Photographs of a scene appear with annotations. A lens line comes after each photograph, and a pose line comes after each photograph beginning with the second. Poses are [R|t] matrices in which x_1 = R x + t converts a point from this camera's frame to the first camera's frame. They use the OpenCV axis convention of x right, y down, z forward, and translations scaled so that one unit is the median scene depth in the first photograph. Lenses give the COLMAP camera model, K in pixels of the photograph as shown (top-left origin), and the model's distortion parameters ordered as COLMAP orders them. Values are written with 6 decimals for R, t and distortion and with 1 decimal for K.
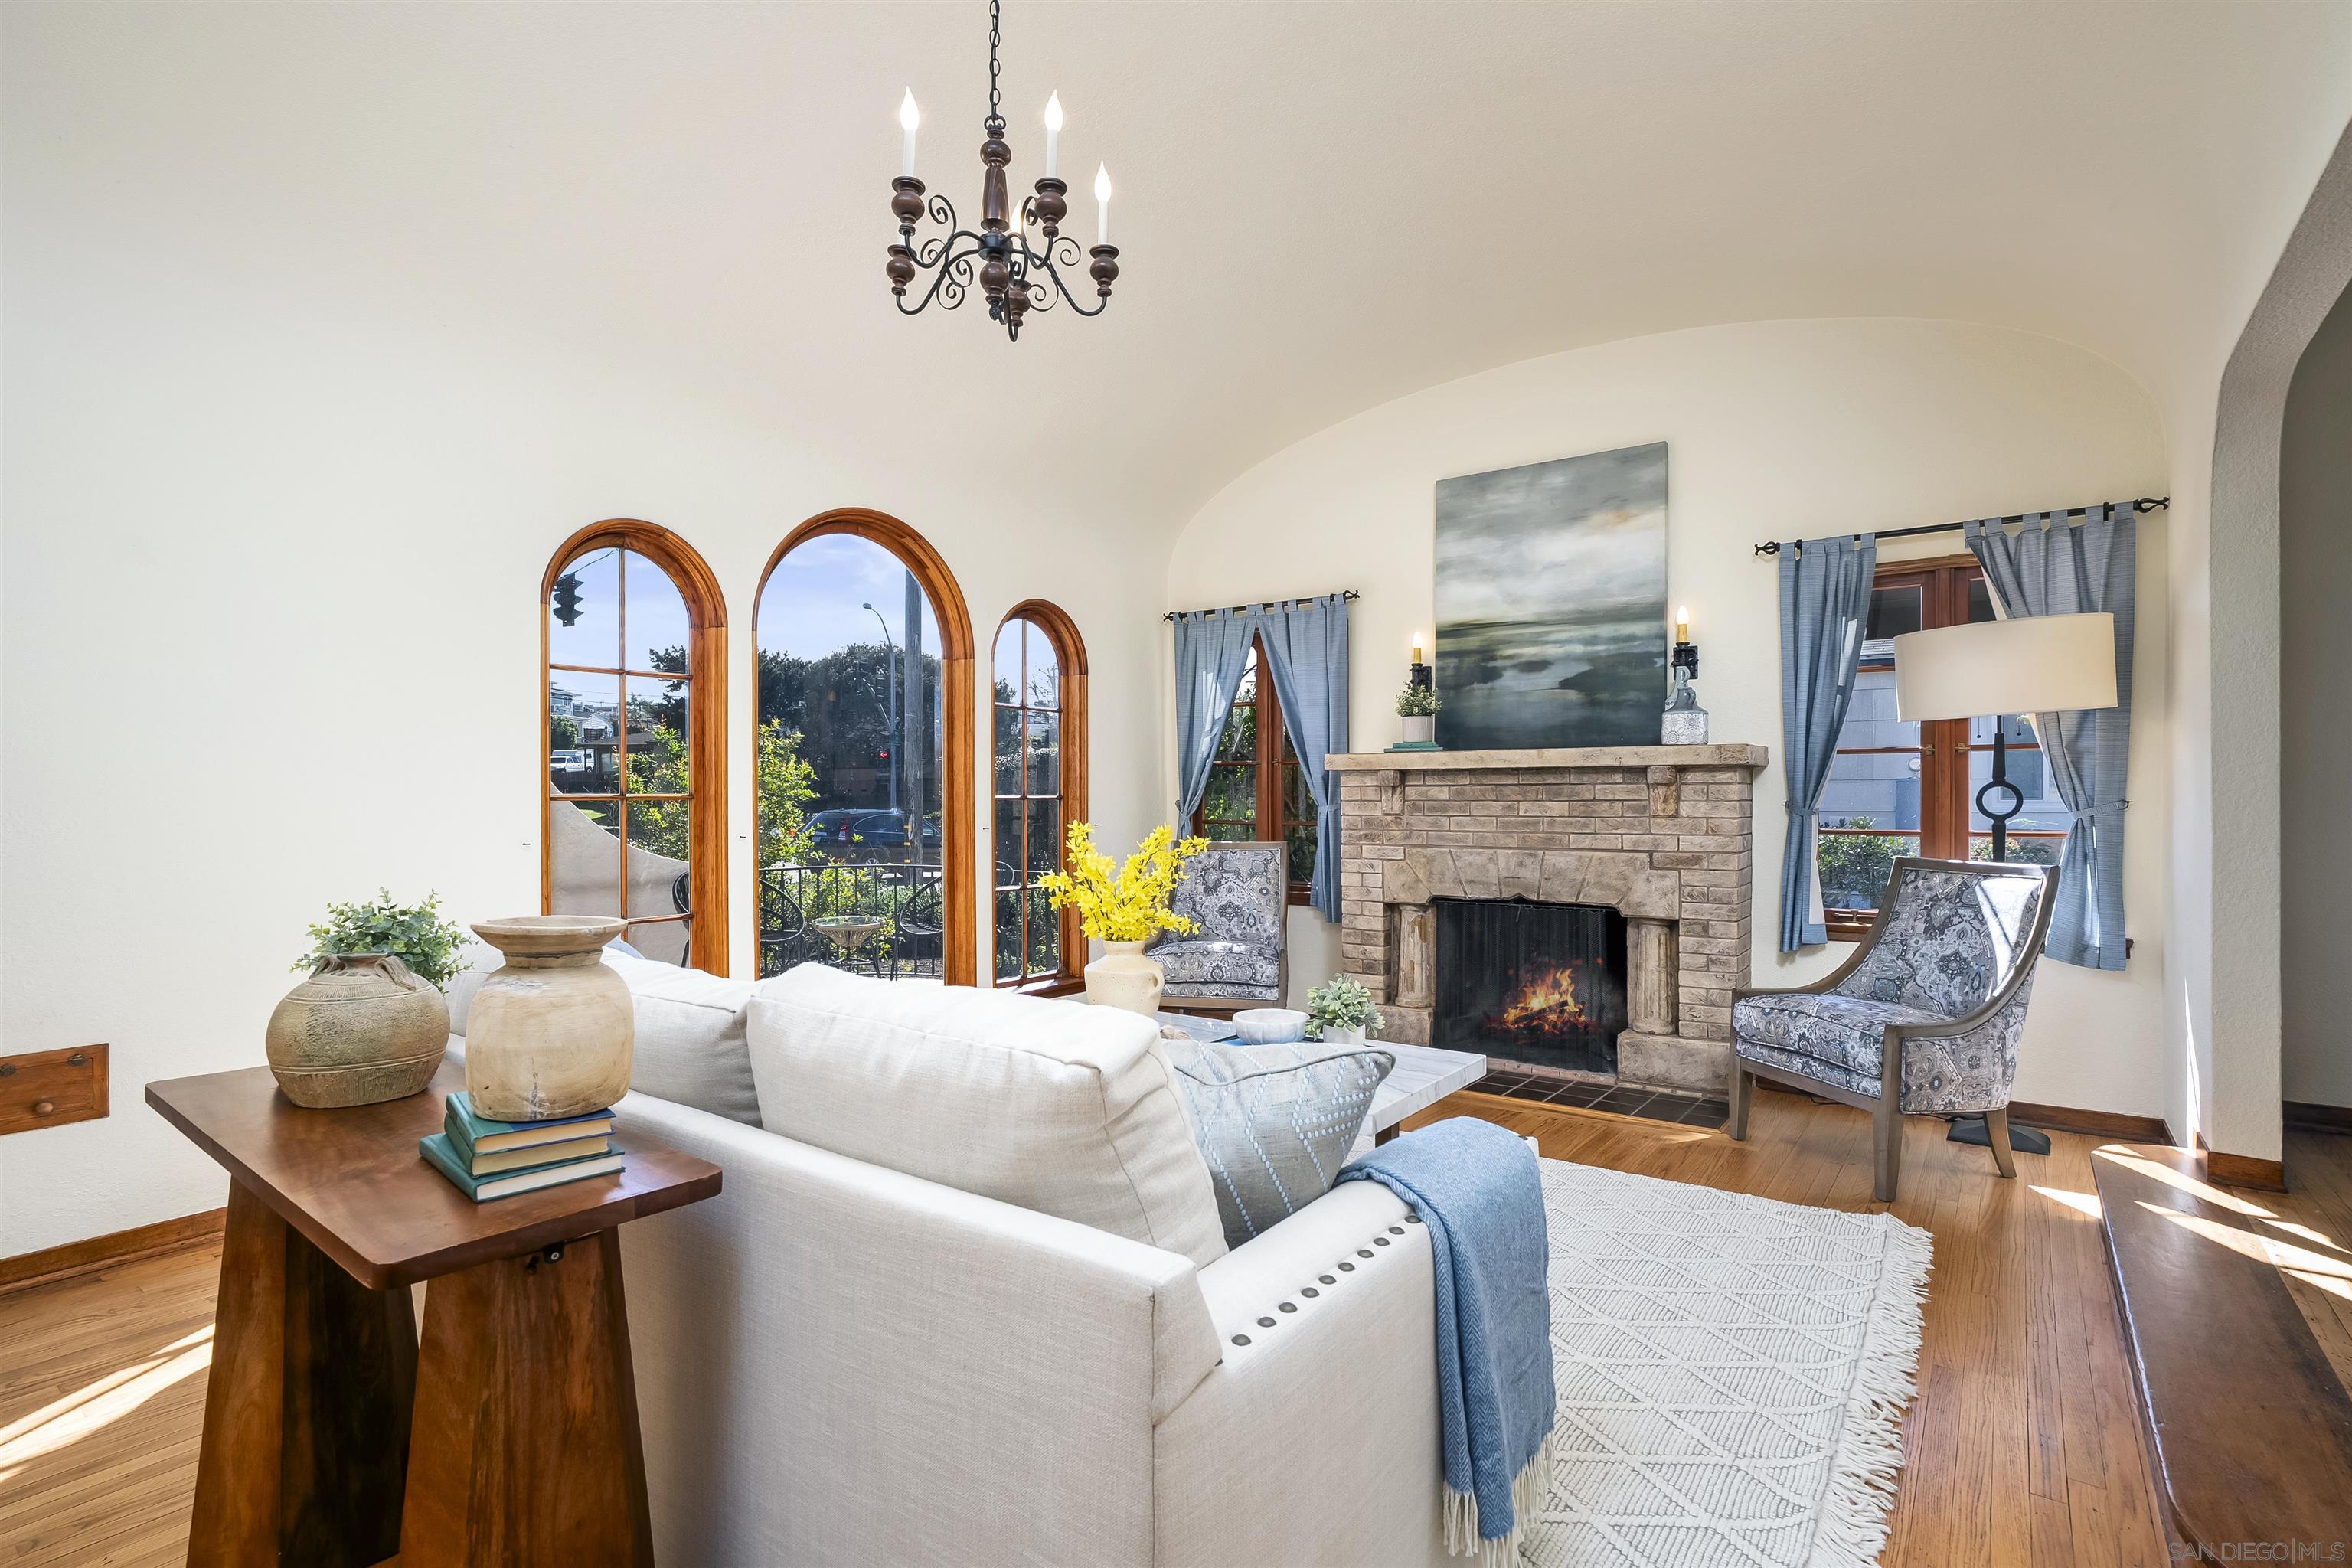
lens RADIAL K [[1134.5, 0, 1190.1], [0, 1134.5, 803.1], [0, 0, 1]] dist [-0.040722, 0.028317]
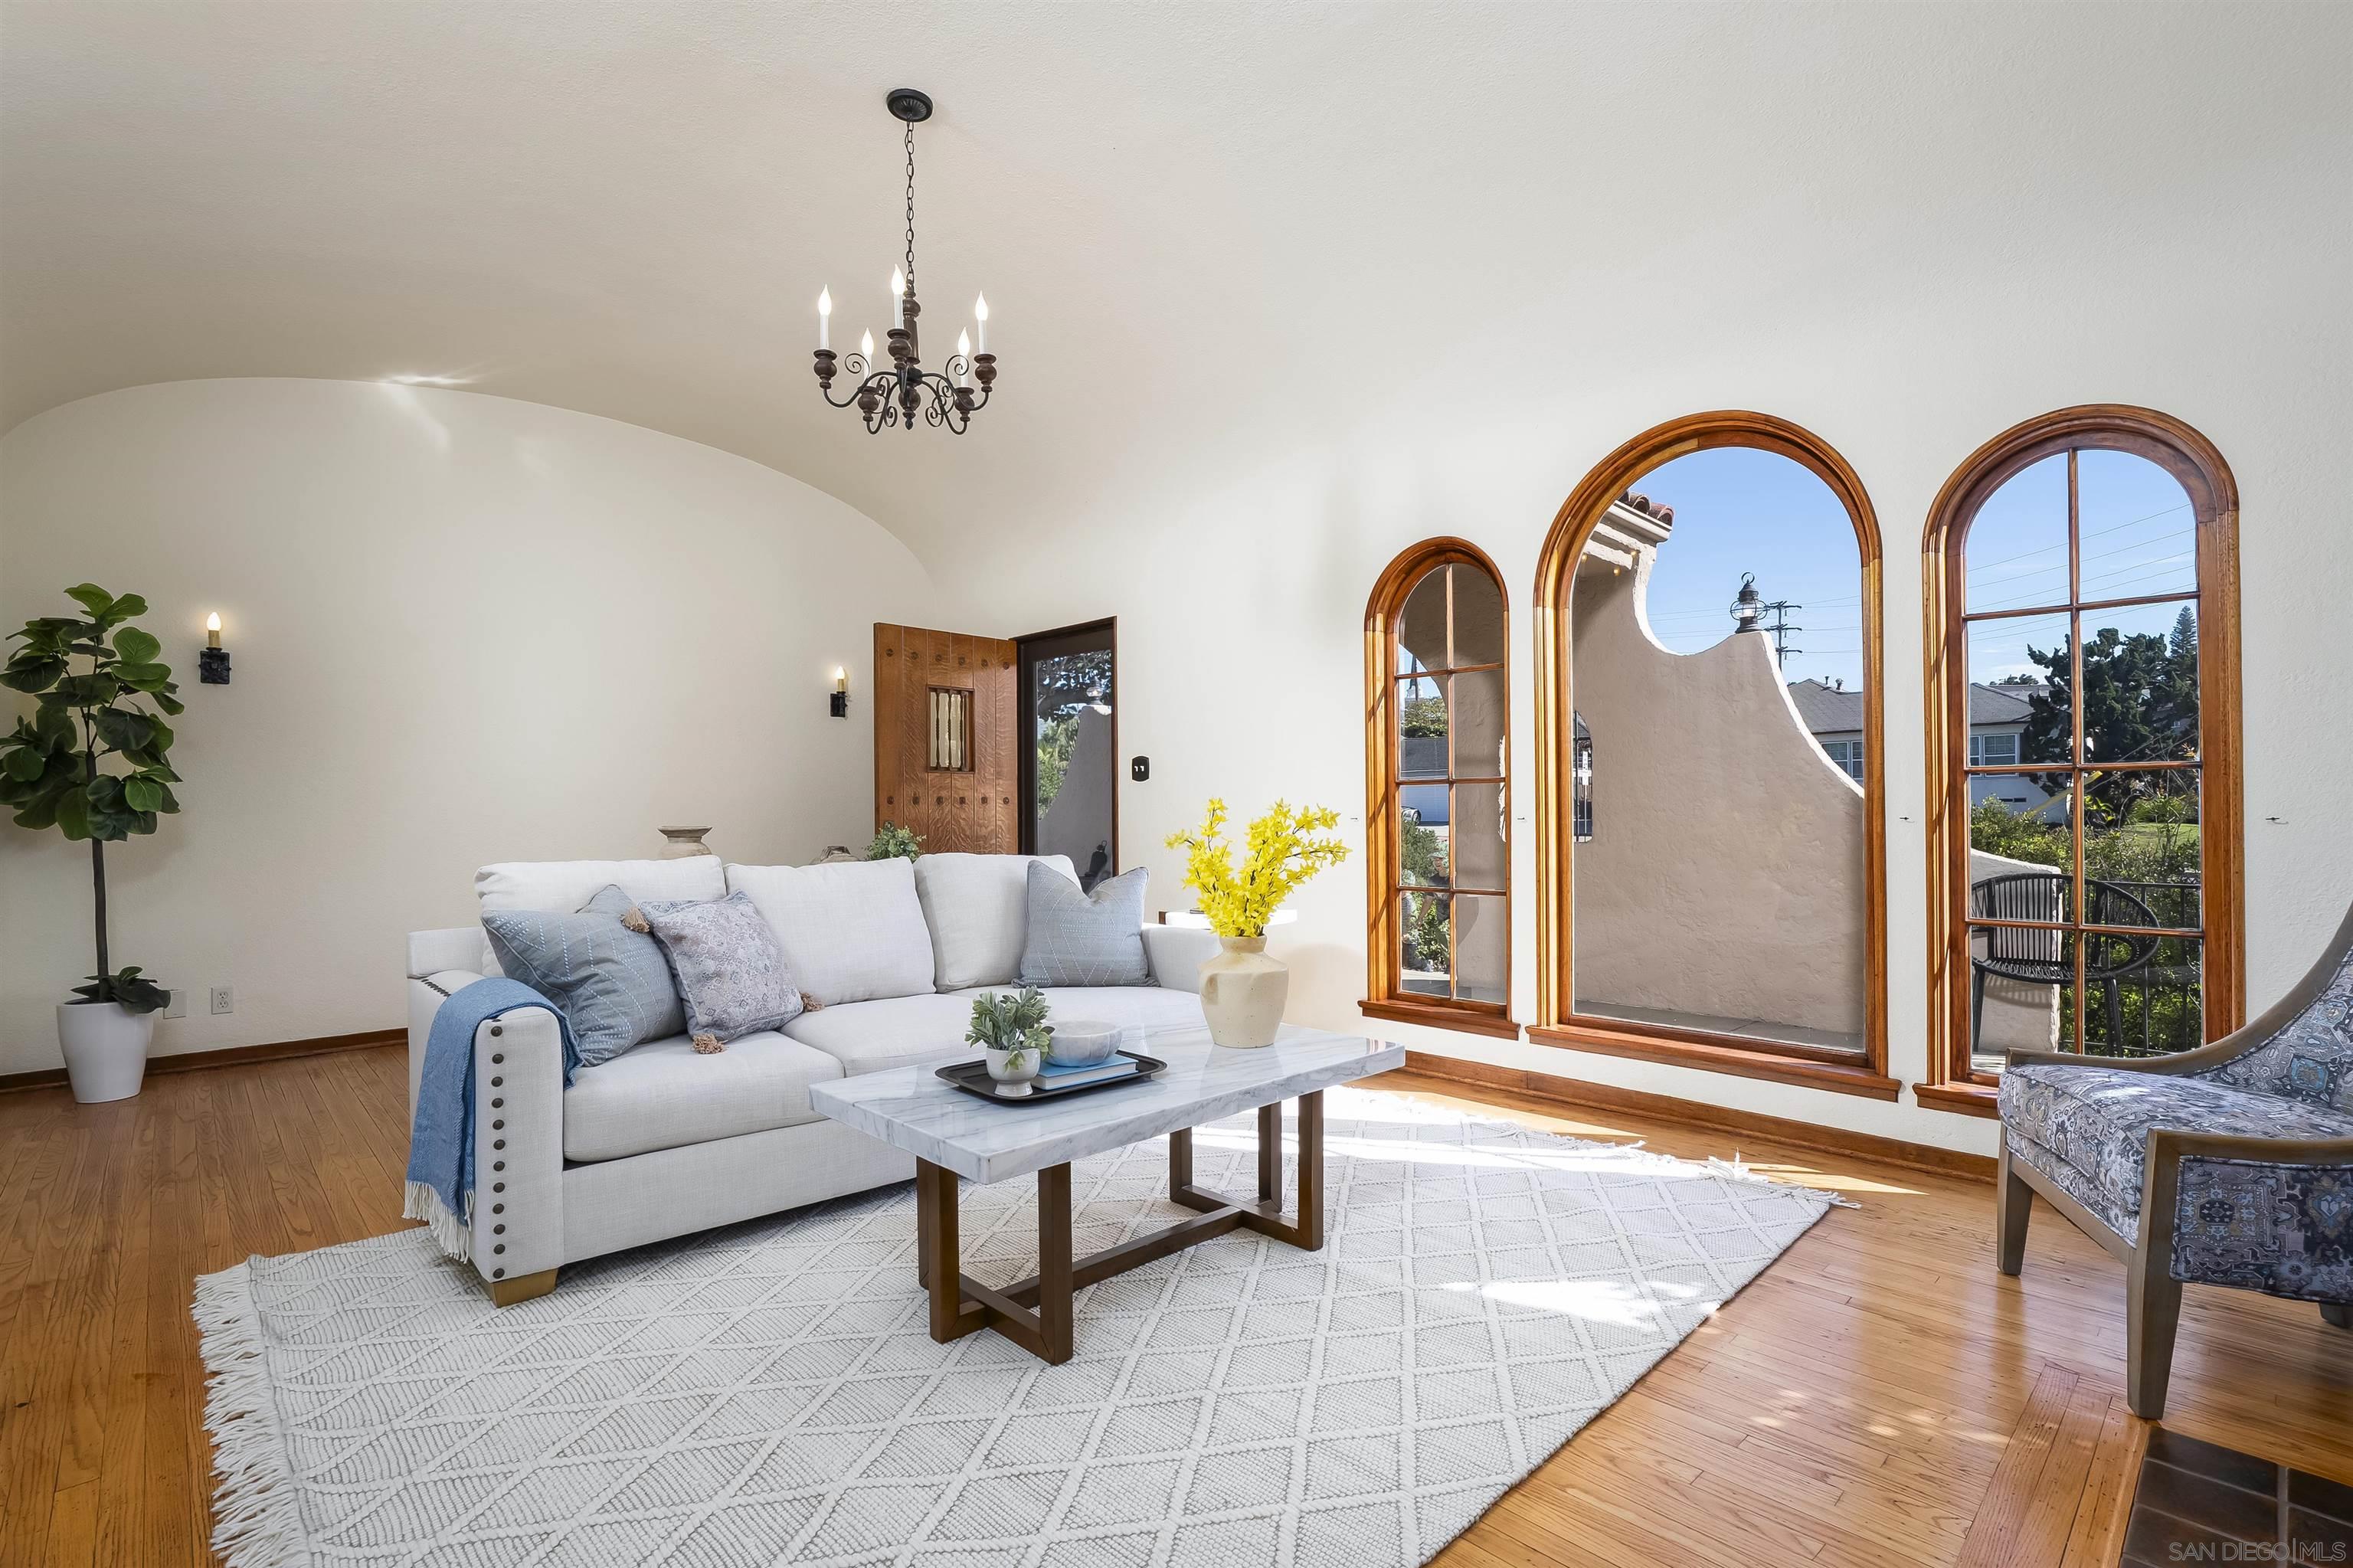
lens RADIAL K [[1092.9, 0, 1183.9], [0, 1092.9, 806.5], [0, 0, 1]] dist [-0.033645, -0.000201]
pose [[-0.157657, 0.002467, -0.987491, 0.557020], [0.002041, 0.999996, 0.002172, 0.015689], [0.987492, -0.001673, -0.157661, 0.786869]]
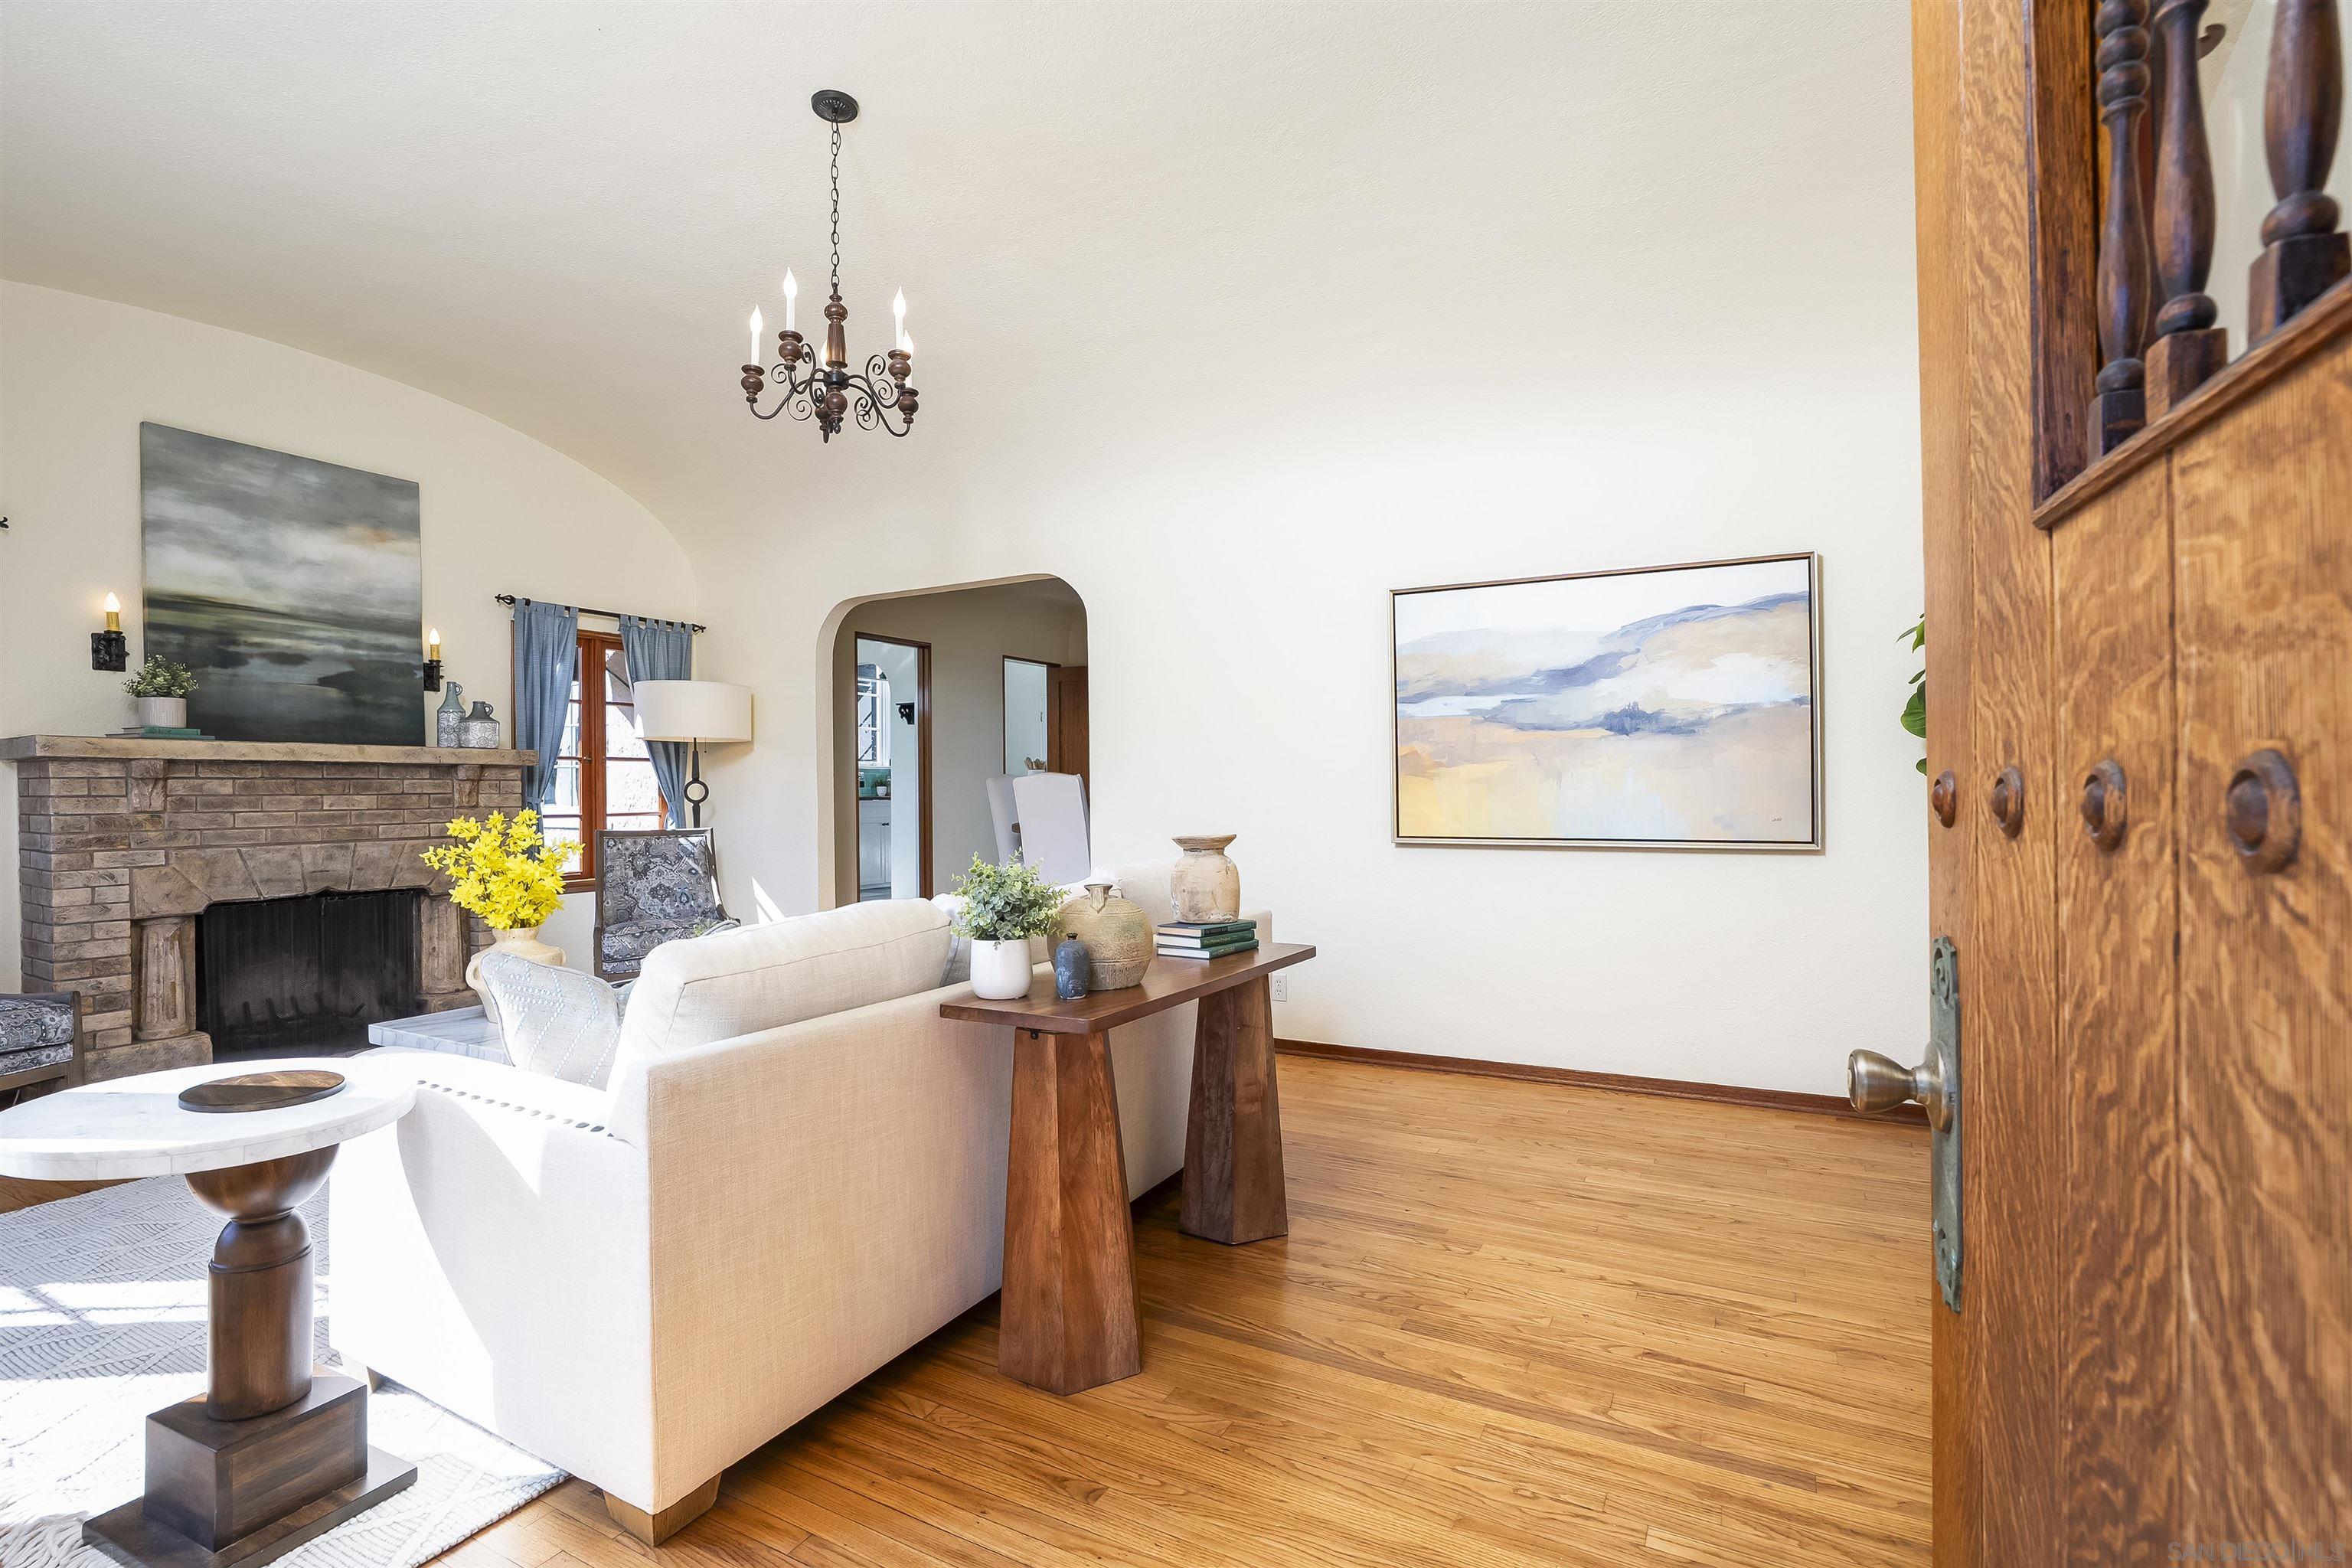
lens RADIAL K [[1093.9, 0, 1129.1], [0, 1093.9, 782.1], [0, 0, 1]] dist [-0.015093, 0.010554]
pose [[-0.103040, 0.009656, 0.994630, -0.785188], [0.013287, 0.999877, -0.008330, 0.004398], [-0.994588, 0.012357, -0.103155, 0.405462]]
